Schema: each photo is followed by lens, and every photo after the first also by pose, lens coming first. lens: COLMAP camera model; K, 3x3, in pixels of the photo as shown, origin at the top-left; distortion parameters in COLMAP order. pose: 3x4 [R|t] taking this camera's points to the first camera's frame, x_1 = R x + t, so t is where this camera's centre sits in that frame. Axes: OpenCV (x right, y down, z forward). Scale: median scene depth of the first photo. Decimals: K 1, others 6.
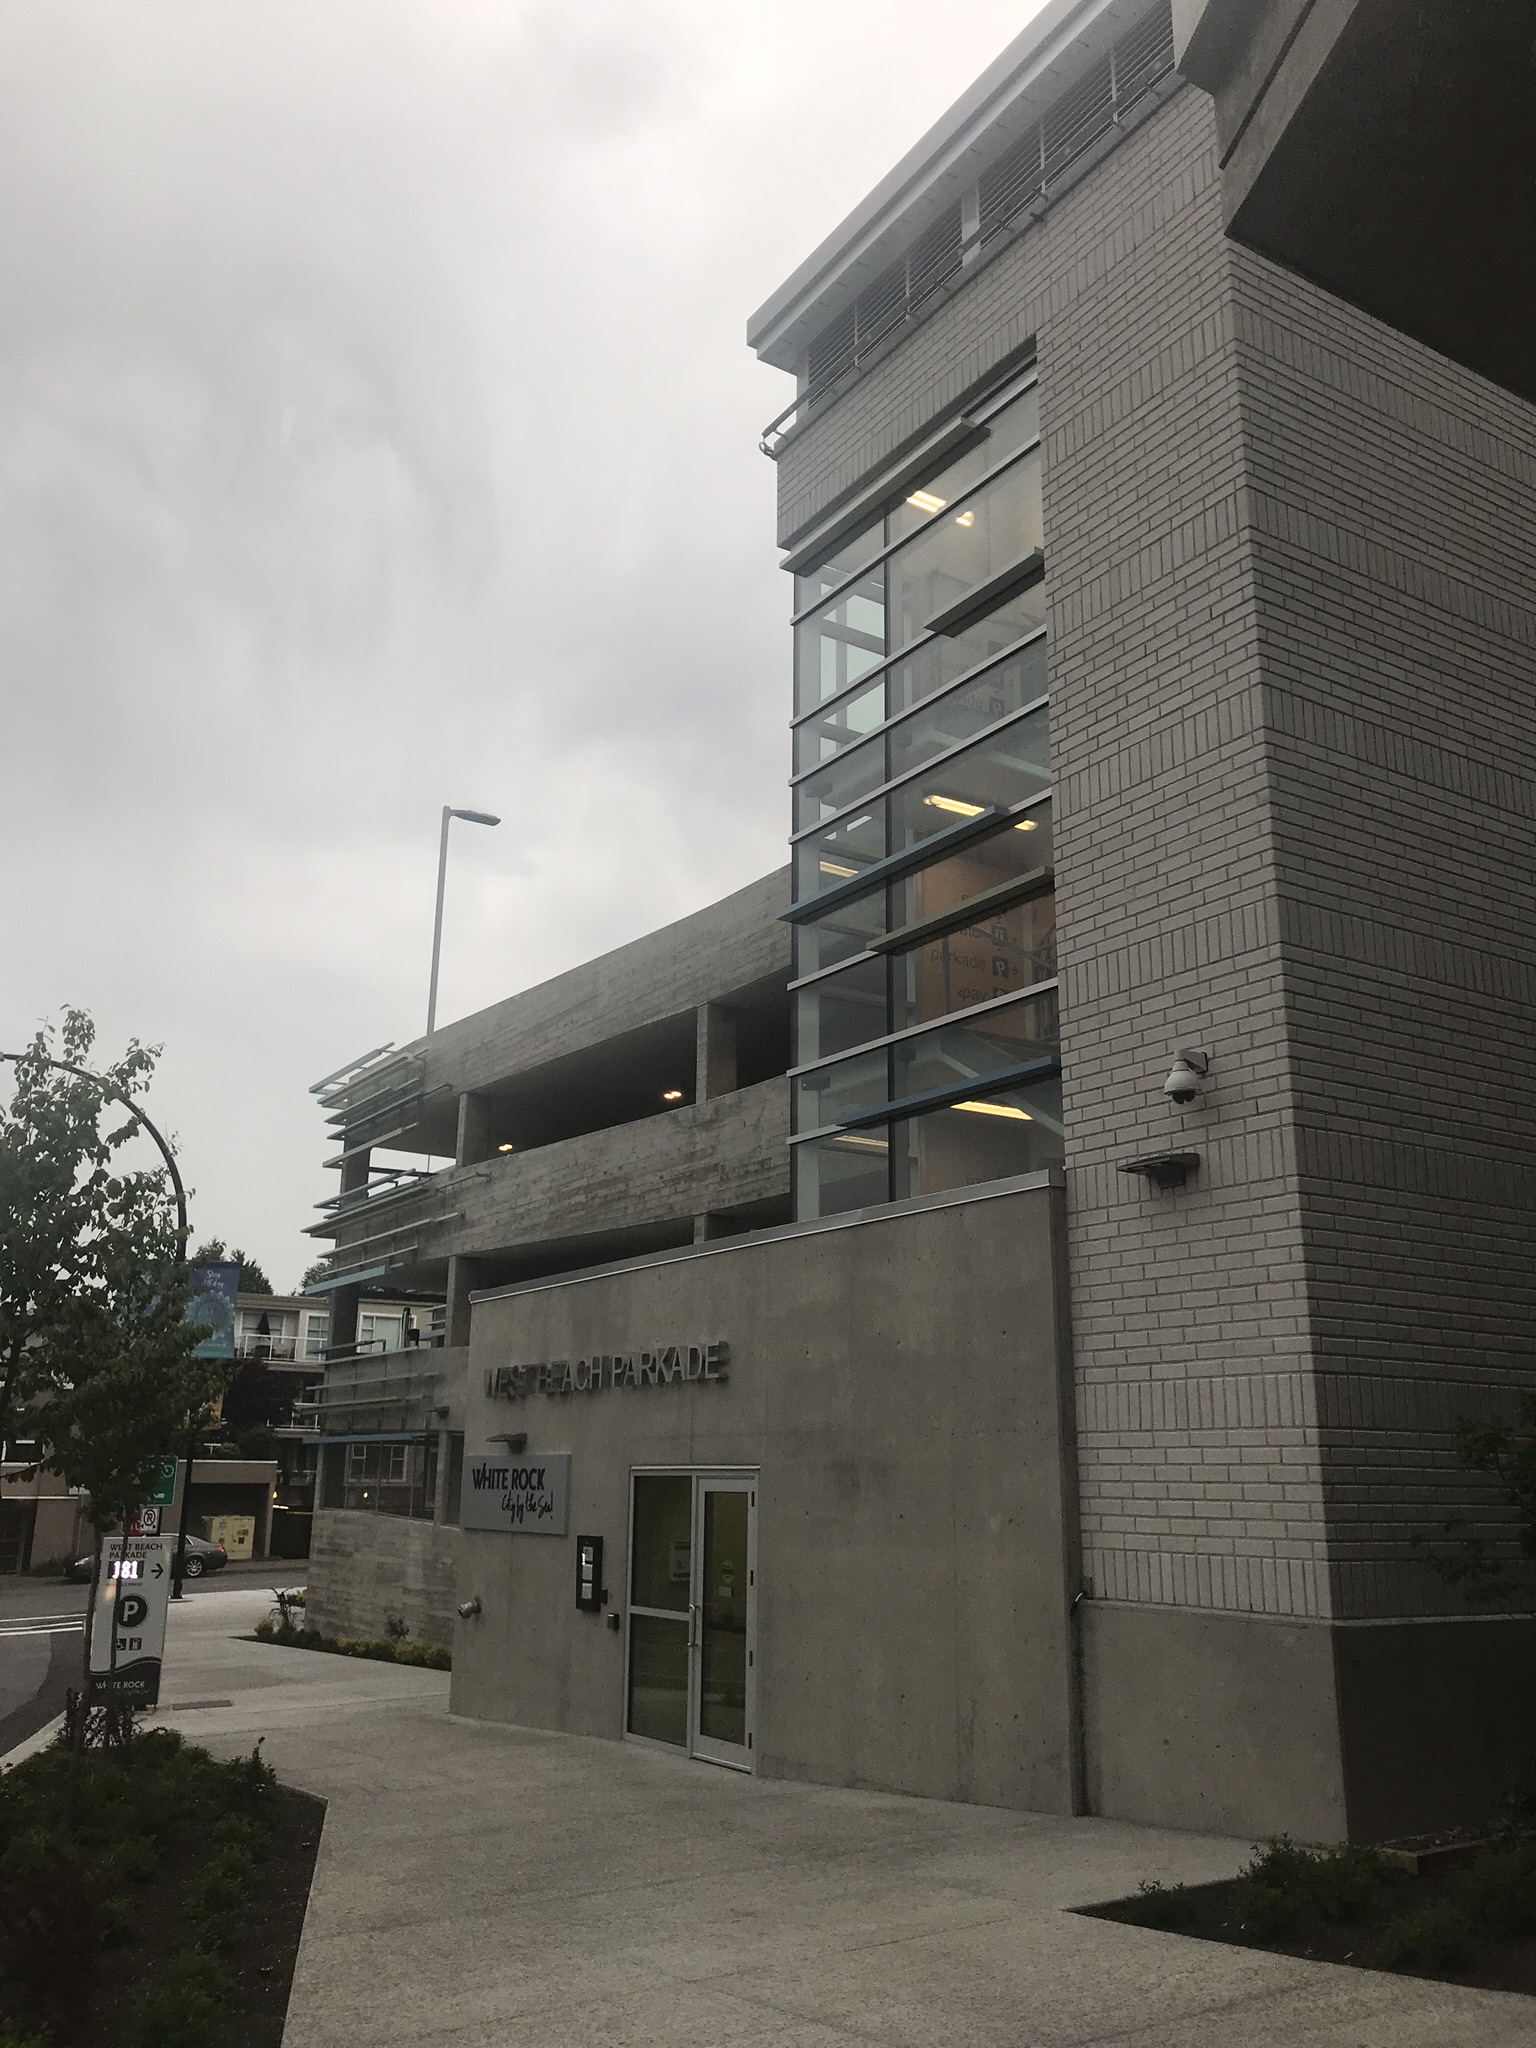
lens RADIAL K [[1673.5, 0, 741.2], [0, 1673.5, 1035.6], [0, 0, 1]] dist [0.004154, -0.000186]
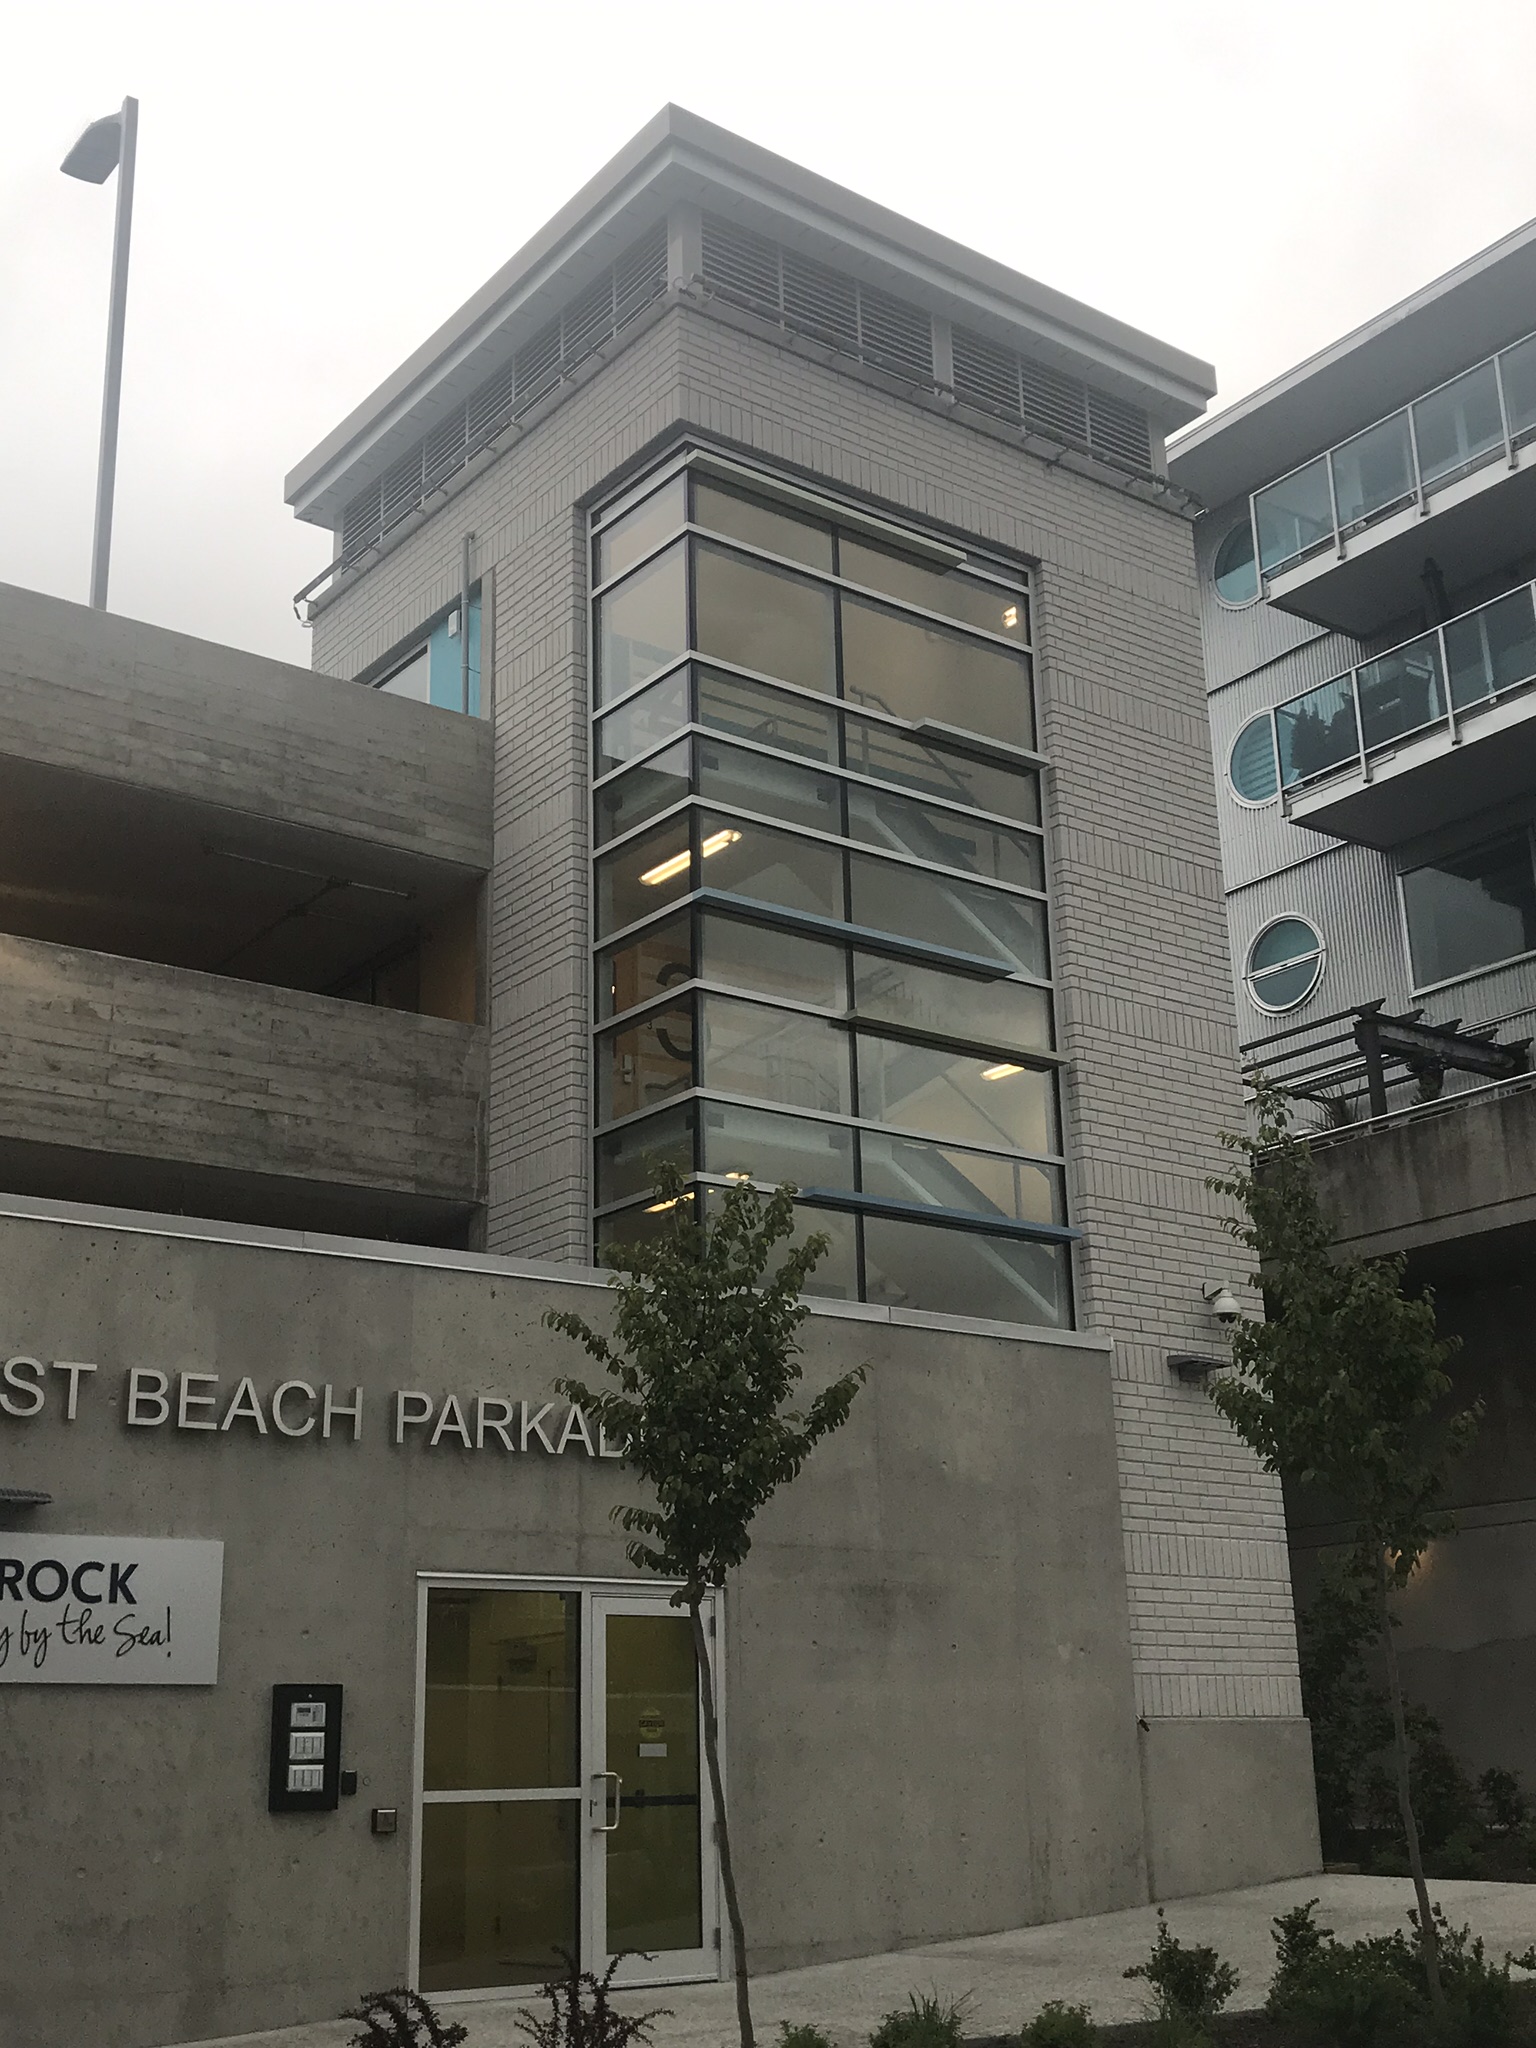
lens RADIAL K [[2362.6, 0, 768.0], [0, 2362.6, 1024.0], [0, 0, 1]] dist [0.035922, 0.000936]
pose [[-0.082347, 0.293353, 0.952451, -1.365999], [-0.239996, 0.921735, -0.304642, 0.424328], [-0.967275, -0.253670, -0.005499, 1.283230]]
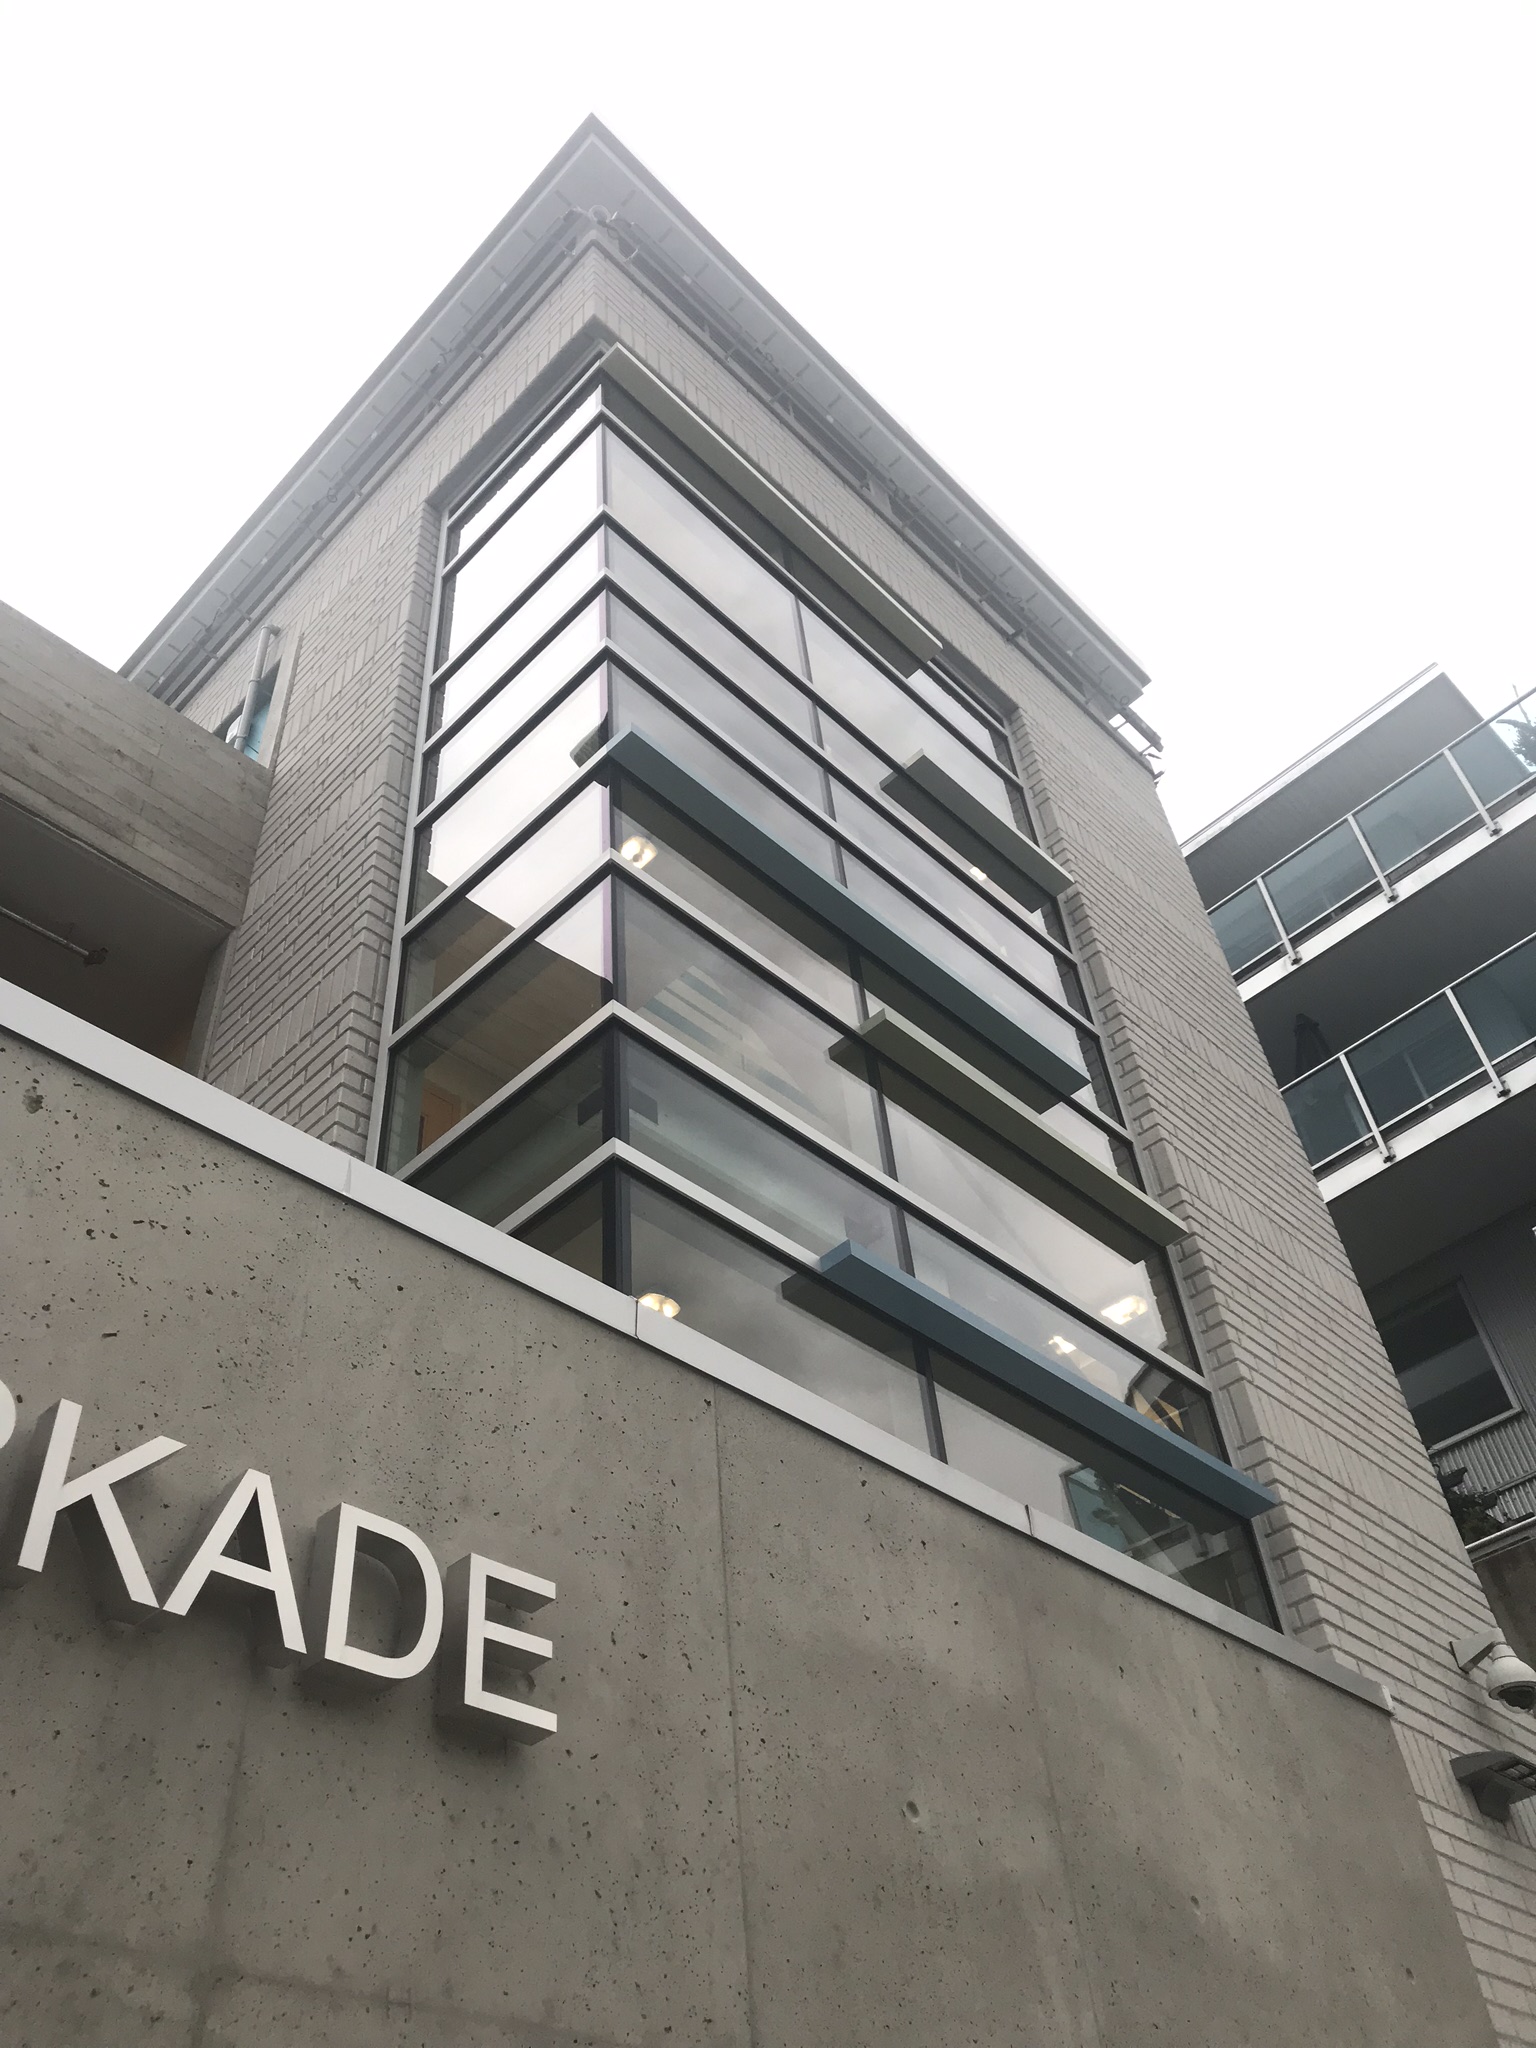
lens RADIAL K [[1673.5, 0, 741.2], [0, 1673.5, 1035.6], [0, 0, 1]] dist [0.004154, -0.000186]
pose [[-0.226446, 0.681672, 0.695734, -0.303234], [-0.196917, 0.667499, -0.718101, 0.377563], [-0.953911, -0.299613, -0.016920, 1.276943]]
